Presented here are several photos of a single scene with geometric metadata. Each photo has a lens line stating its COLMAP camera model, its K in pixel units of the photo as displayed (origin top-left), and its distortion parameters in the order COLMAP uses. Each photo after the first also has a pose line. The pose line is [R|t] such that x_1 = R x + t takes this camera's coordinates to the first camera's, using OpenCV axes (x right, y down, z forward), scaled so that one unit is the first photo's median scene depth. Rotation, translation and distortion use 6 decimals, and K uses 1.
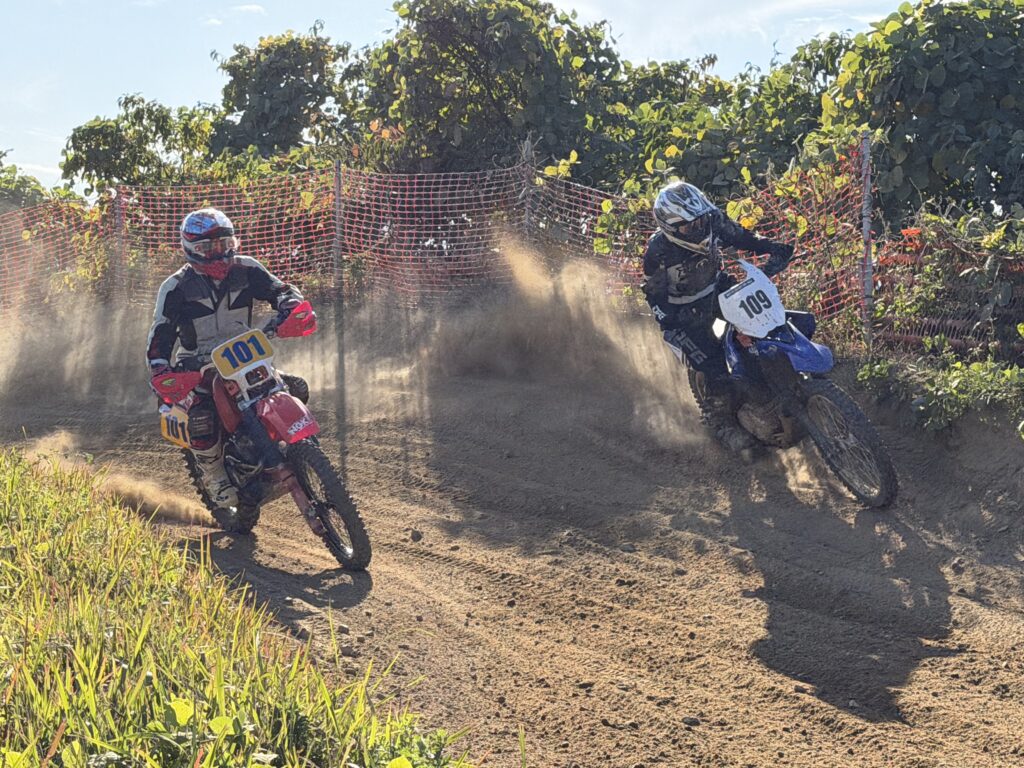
lens RADIAL K [[2384.2, 0, 519.4], [0, 2384.2, 384.7], [0, 0, 1]] dist [0.142241, 0.000000]
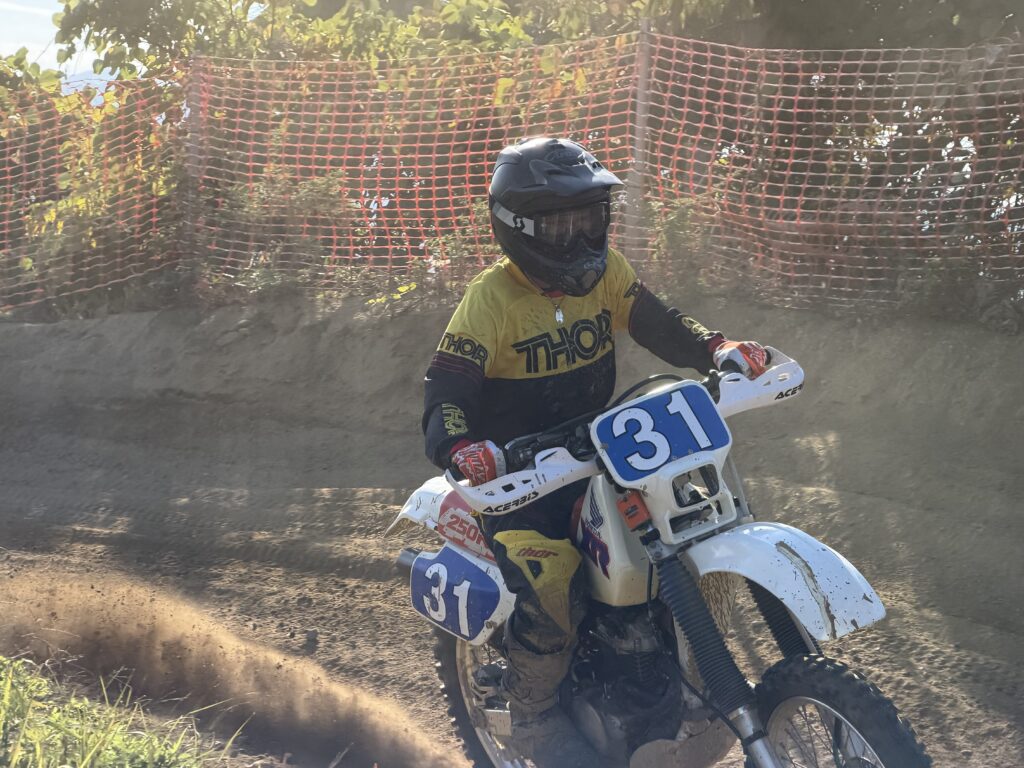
lens RADIAL K [[3122.2, 0, 512.1], [0, 3122.2, 382.7], [0, 0, 1]] dist [0.240925, 0.000000]
pose [[0.999646, 0.026257, 0.004275, -0.140058], [-0.026324, 0.999517, 0.016530, -0.032878], [-0.003839, -0.016636, 0.999854, 0.410145]]
